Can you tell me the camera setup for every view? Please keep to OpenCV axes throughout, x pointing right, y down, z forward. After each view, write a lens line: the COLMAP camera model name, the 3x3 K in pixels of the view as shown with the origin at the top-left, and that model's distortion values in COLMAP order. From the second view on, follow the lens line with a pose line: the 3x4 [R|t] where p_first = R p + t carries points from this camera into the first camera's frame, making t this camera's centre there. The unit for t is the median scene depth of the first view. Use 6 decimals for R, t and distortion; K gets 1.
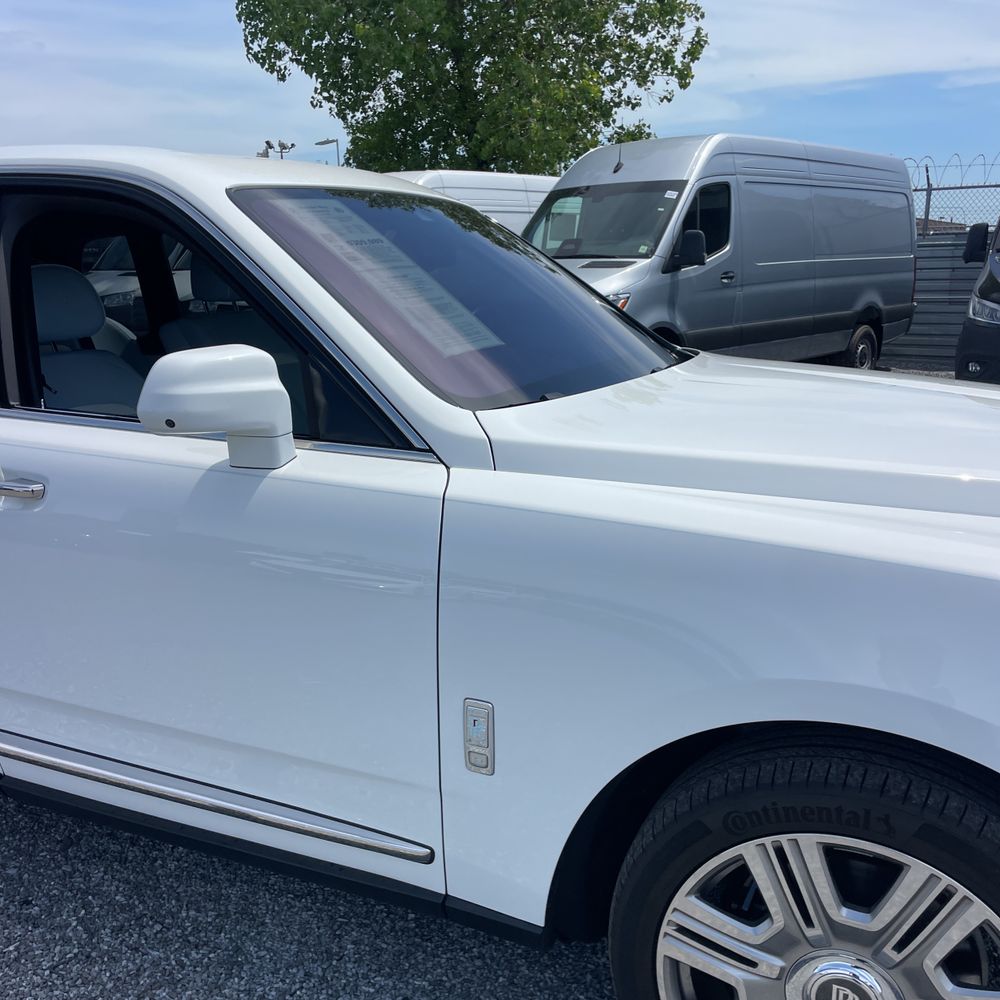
lens RADIAL K [[1014.1, 0, 498.6], [0, 1014.1, 499.0], [0, 0, 1]] dist [0.029307, 0.000000]
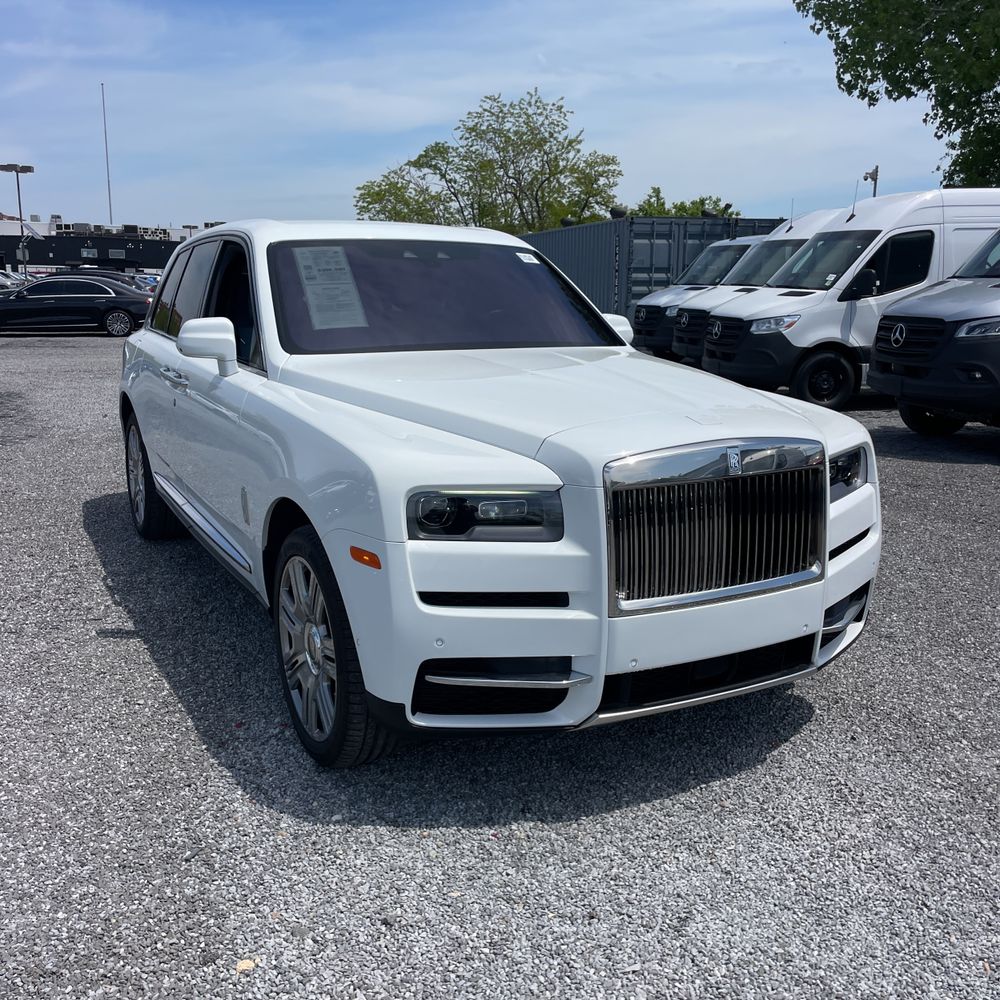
lens RADIAL K [[1014.1, 0, 509.7], [0, 1014.1, 488.8], [0, 0, 1]] dist [0.029307, 0.000000]
pose [[0.801632, 0.136467, -0.582034, 0.330363], [-0.149573, 0.988415, 0.025744, 0.012836], [0.578805, 0.066419, 0.812757, -0.081608]]
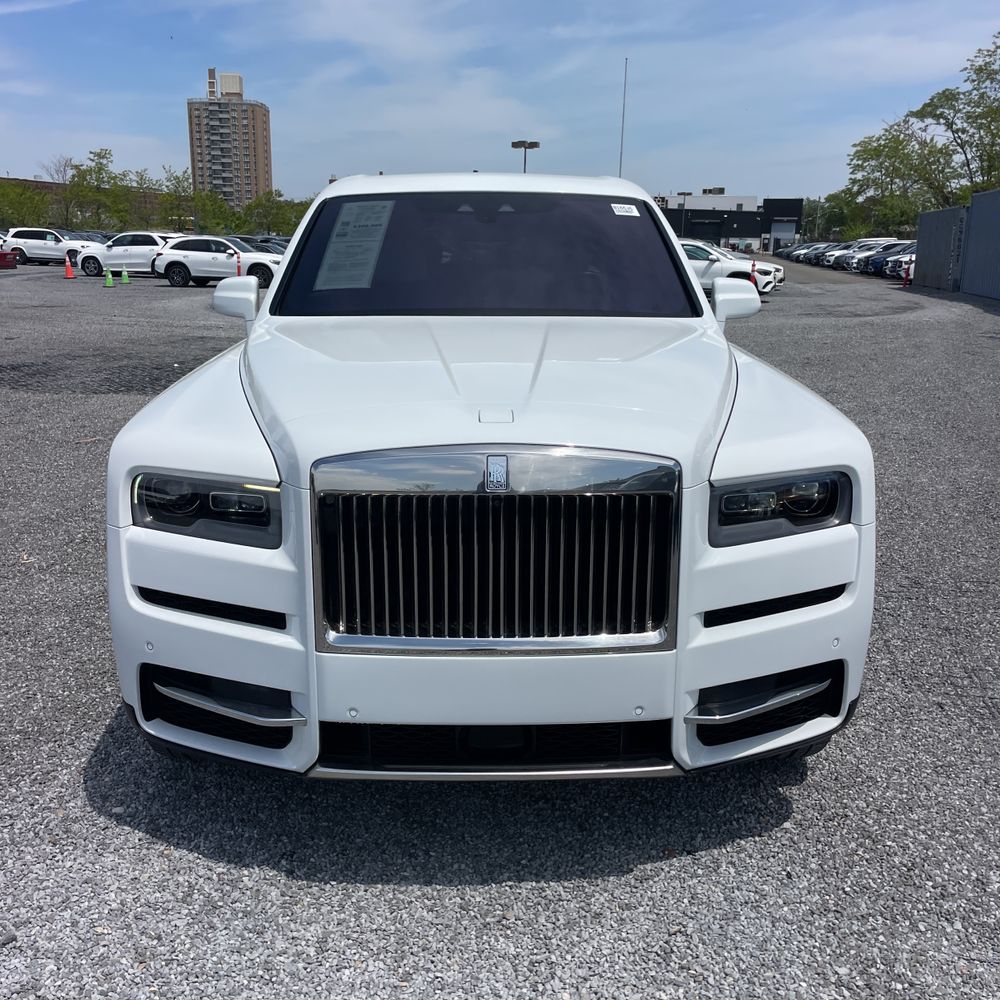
lens RADIAL K [[1014.1, 0, 508.6], [0, 1014.1, 490.7], [0, 0, 1]] dist [0.029307, 0.000000]
pose [[0.436684, 0.224511, -0.871150, 0.410075], [-0.209144, 0.967162, 0.144417, -0.029596], [0.874966, 0.119131, 0.469299, 0.112303]]
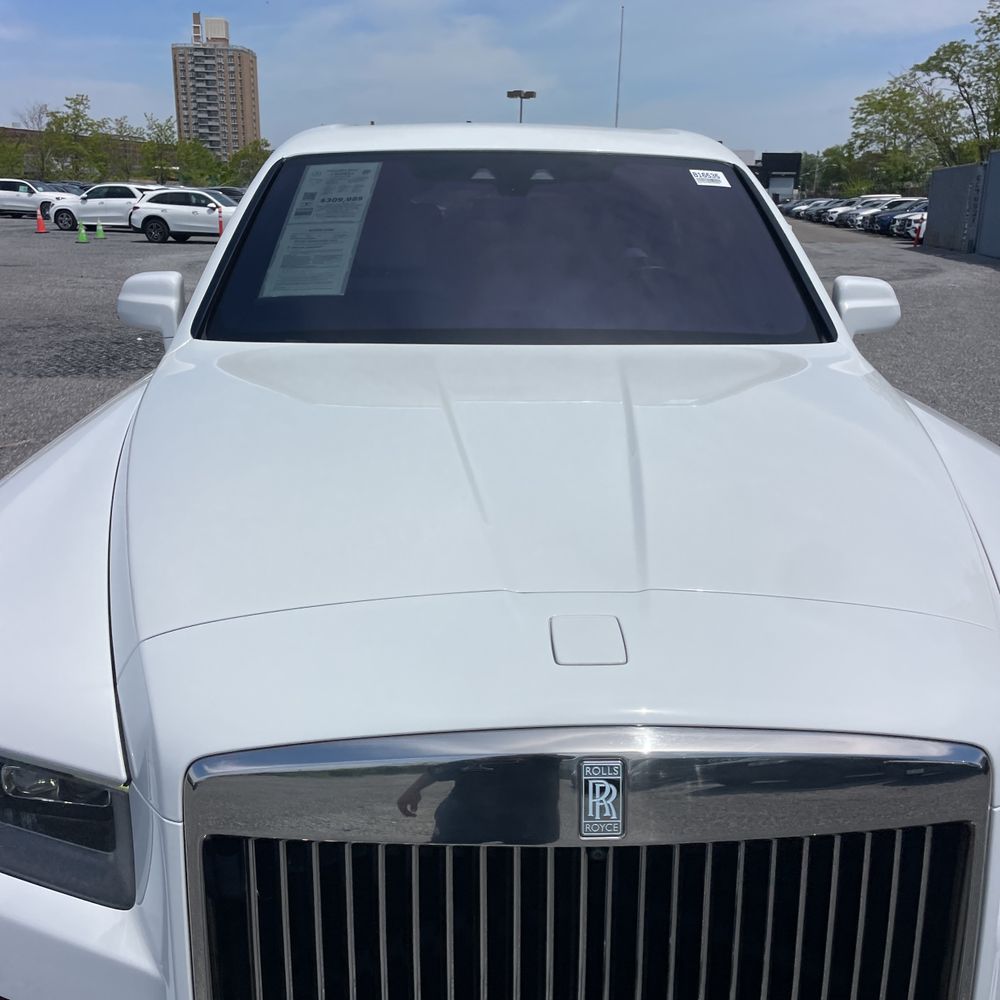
lens RADIAL K [[1014.1, 0, 528.6], [0, 1014.1, 476.7], [0, 0, 1]] dist [0.029307, 0.000000]
pose [[0.459060, 0.250748, -0.852285, 0.277556], [-0.213090, 0.962415, 0.168373, -0.047833], [0.862471, 0.104320, 0.495238, 0.158864]]
